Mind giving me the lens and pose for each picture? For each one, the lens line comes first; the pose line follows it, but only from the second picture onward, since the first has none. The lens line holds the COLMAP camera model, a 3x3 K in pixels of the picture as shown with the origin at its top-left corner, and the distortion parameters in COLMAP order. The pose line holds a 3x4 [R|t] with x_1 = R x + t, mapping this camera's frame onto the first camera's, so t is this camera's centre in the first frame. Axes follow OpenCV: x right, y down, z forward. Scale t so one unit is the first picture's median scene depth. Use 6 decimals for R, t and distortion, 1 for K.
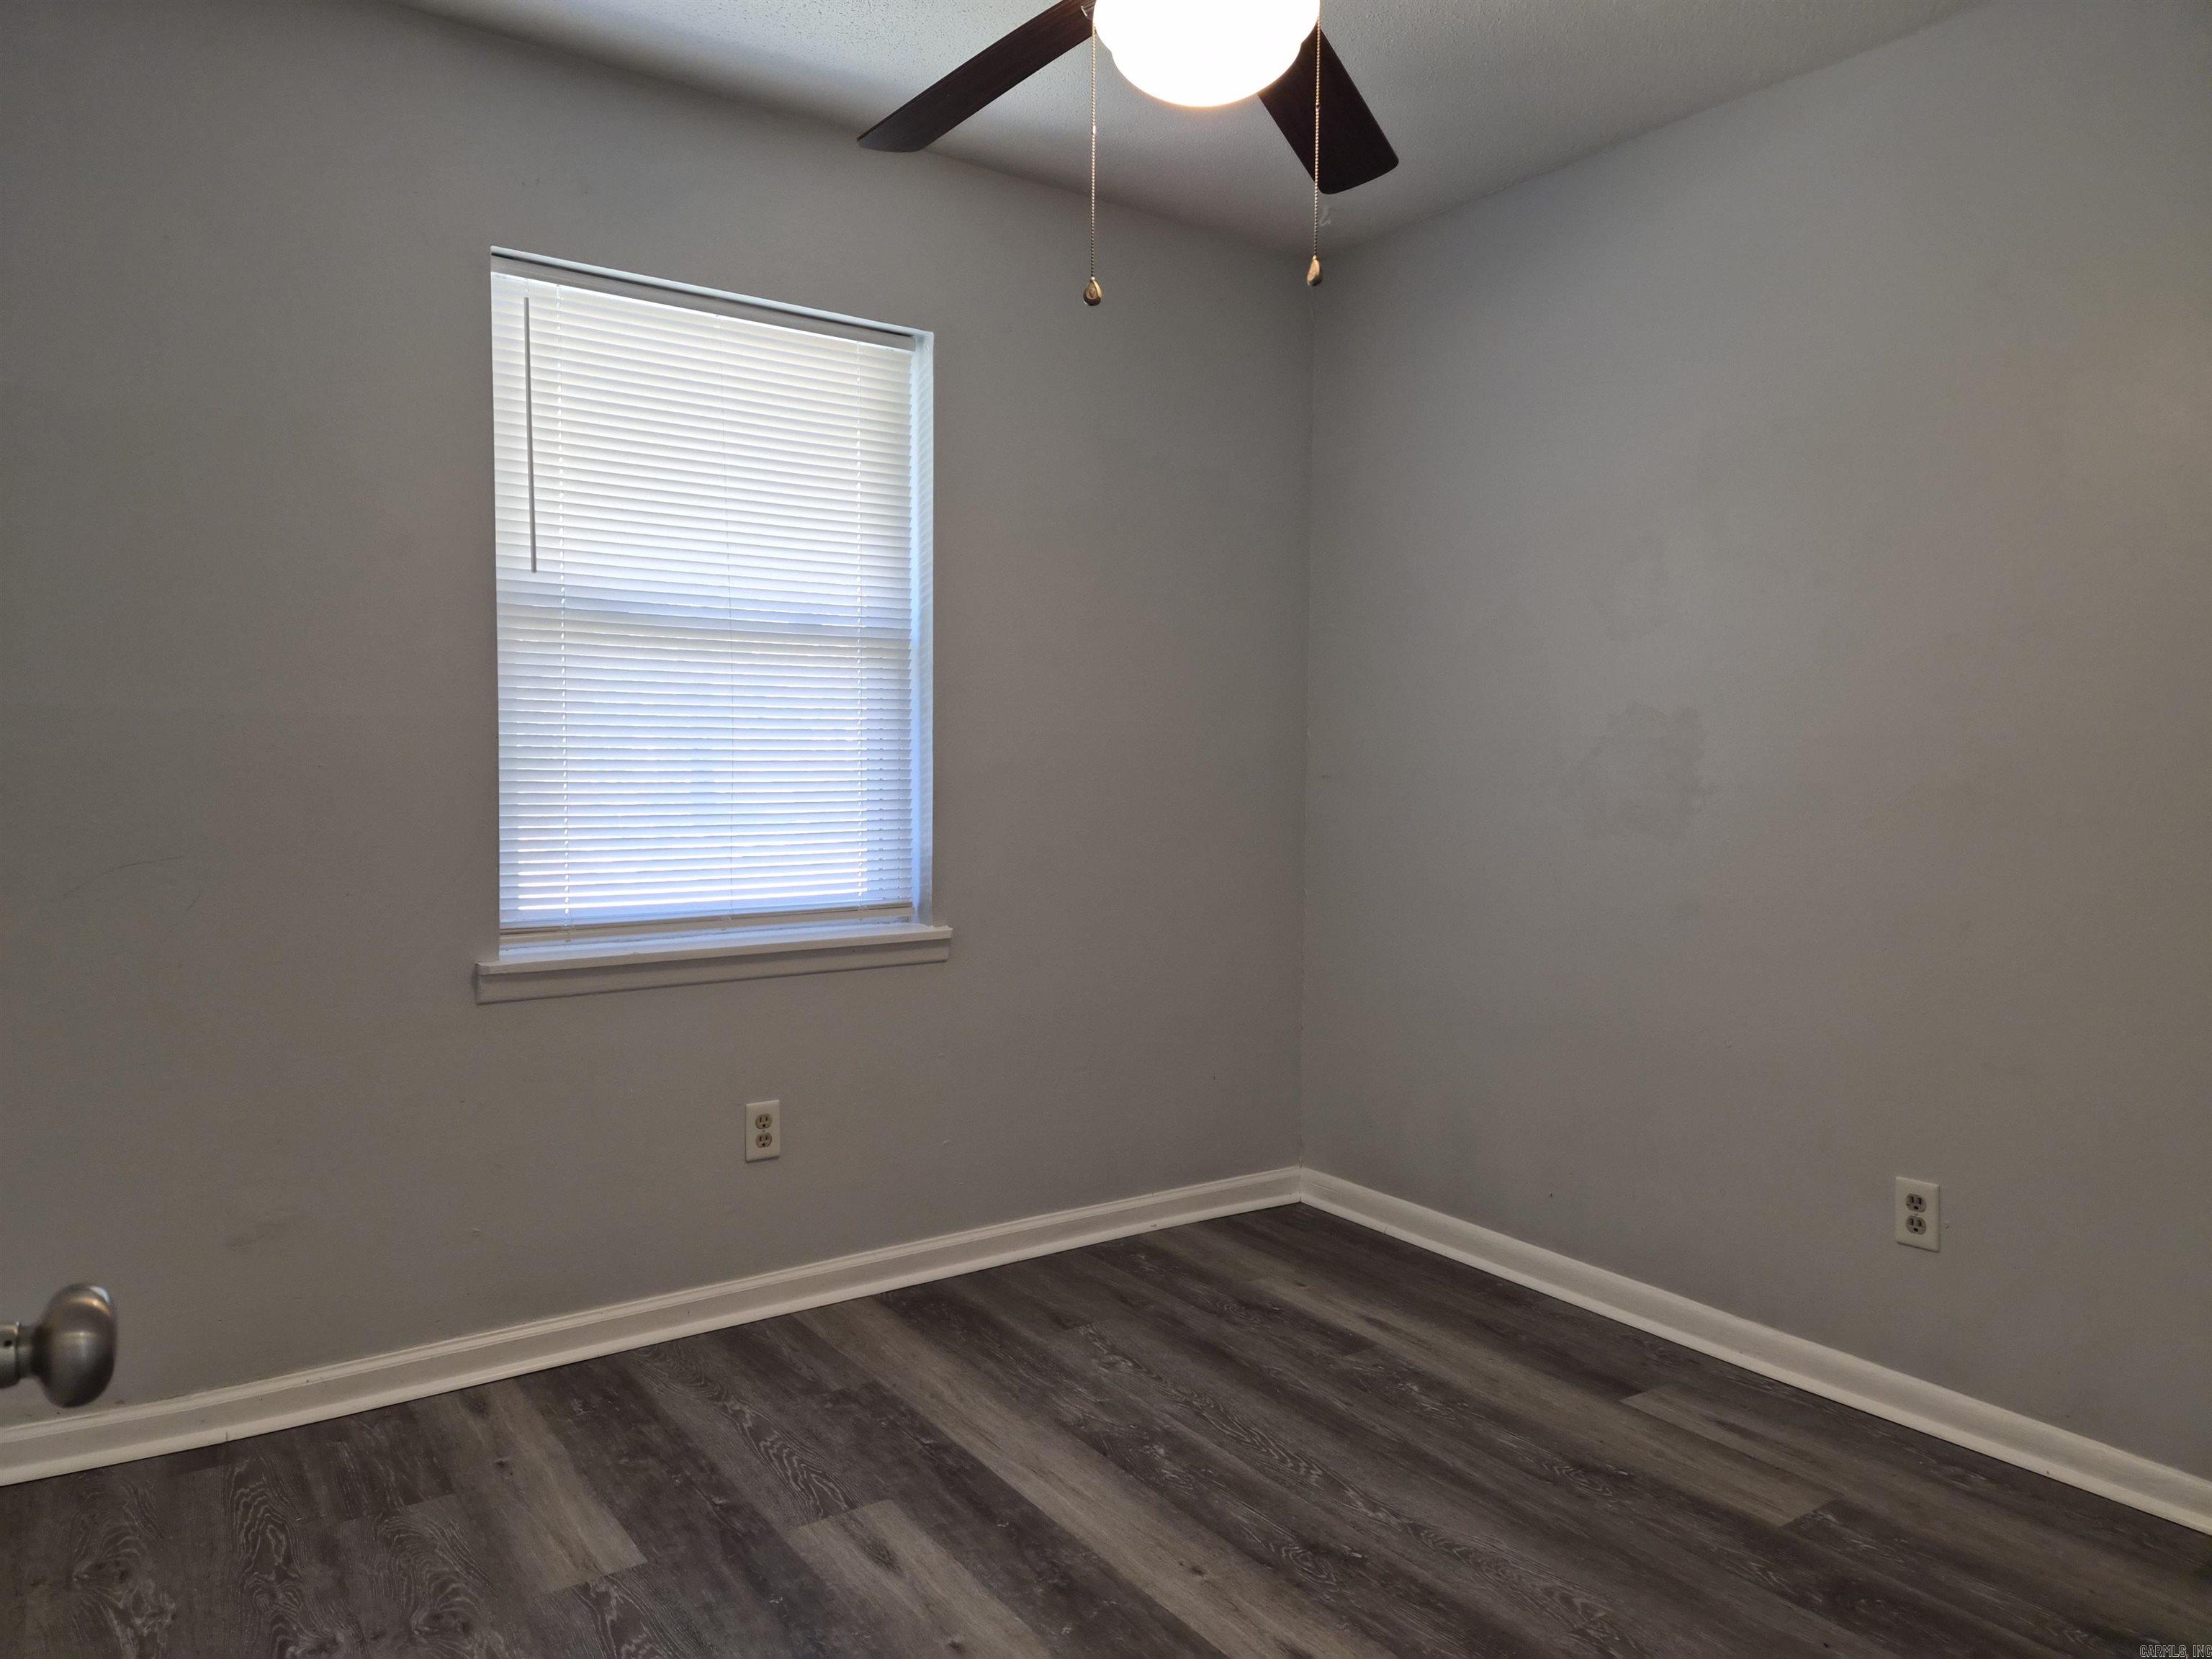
lens RADIAL K [[1485.6, 0, 1099.3], [0, 1485.6, 831.3], [0, 0, 1]] dist [0.073100, -0.056480]
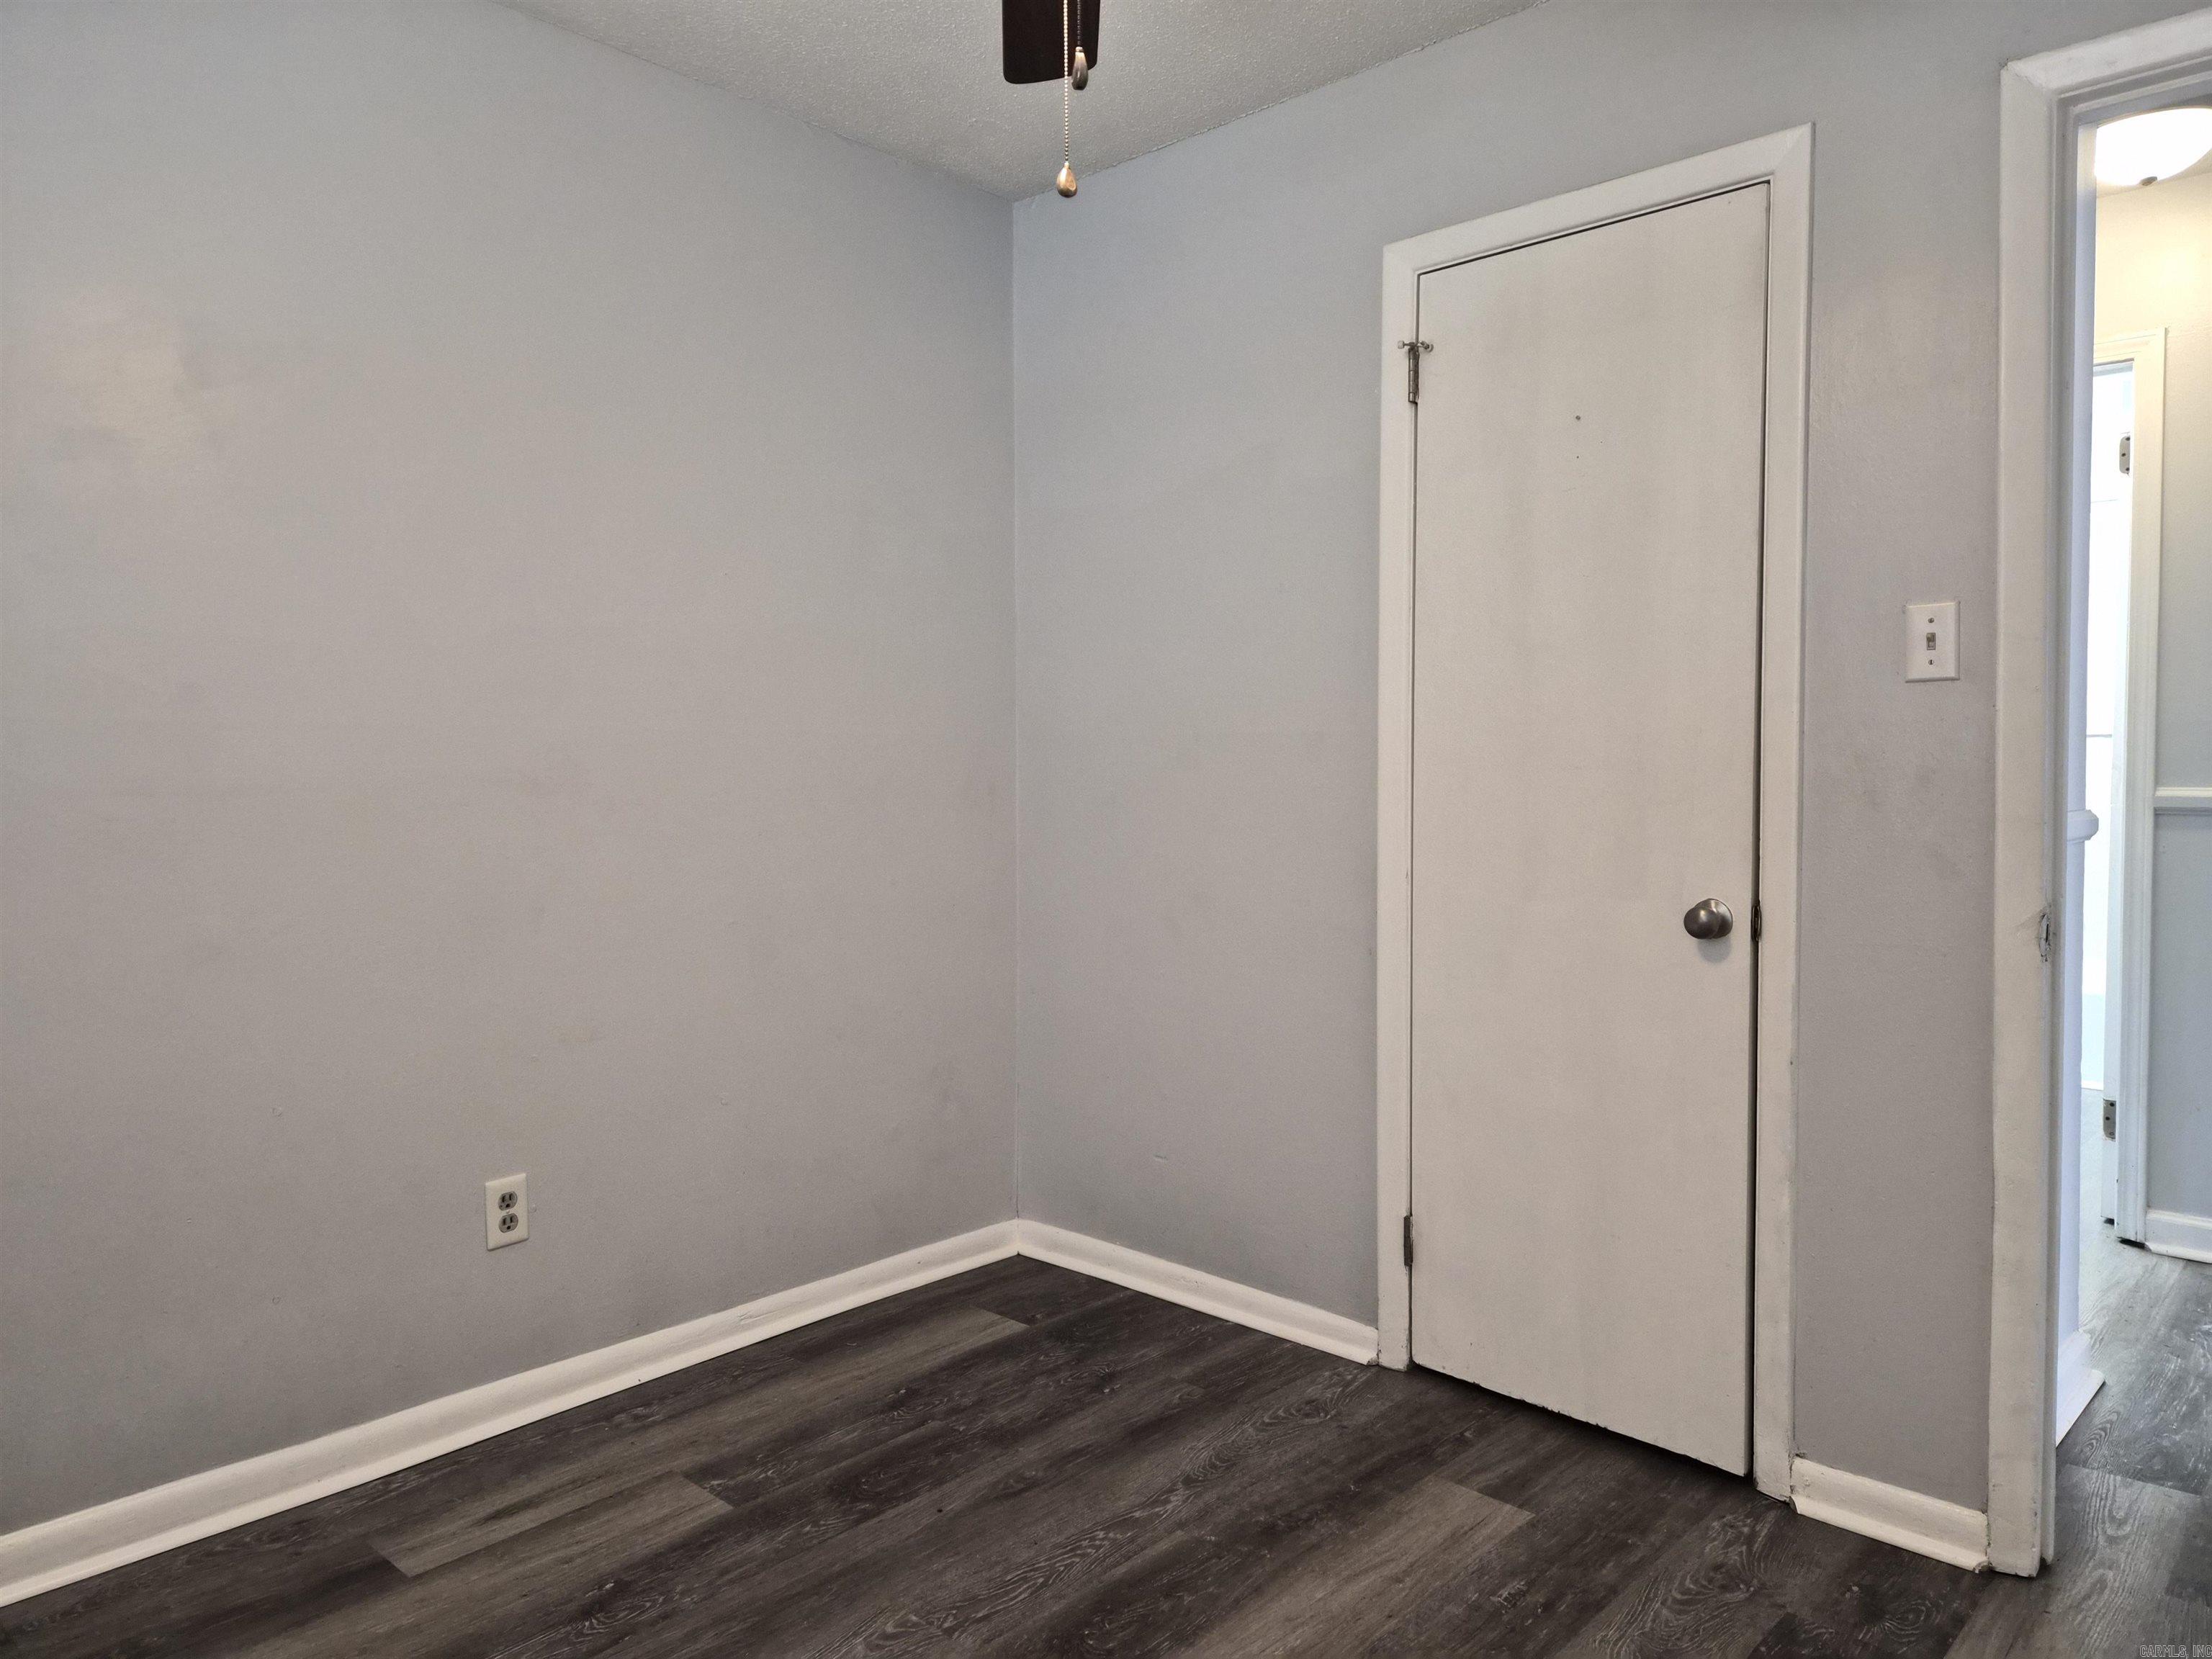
lens RADIAL K [[1485.6, 0, 1099.0], [0, 1485.6, 824.9], [0, 0, 1]] dist [0.073100, -0.056480]
pose [[-0.219231, -0.050479, 0.974366, -0.524034], [0.039730, 0.997371, 0.060610, -0.045752], [-0.974864, 0.051999, -0.216649, 0.886985]]
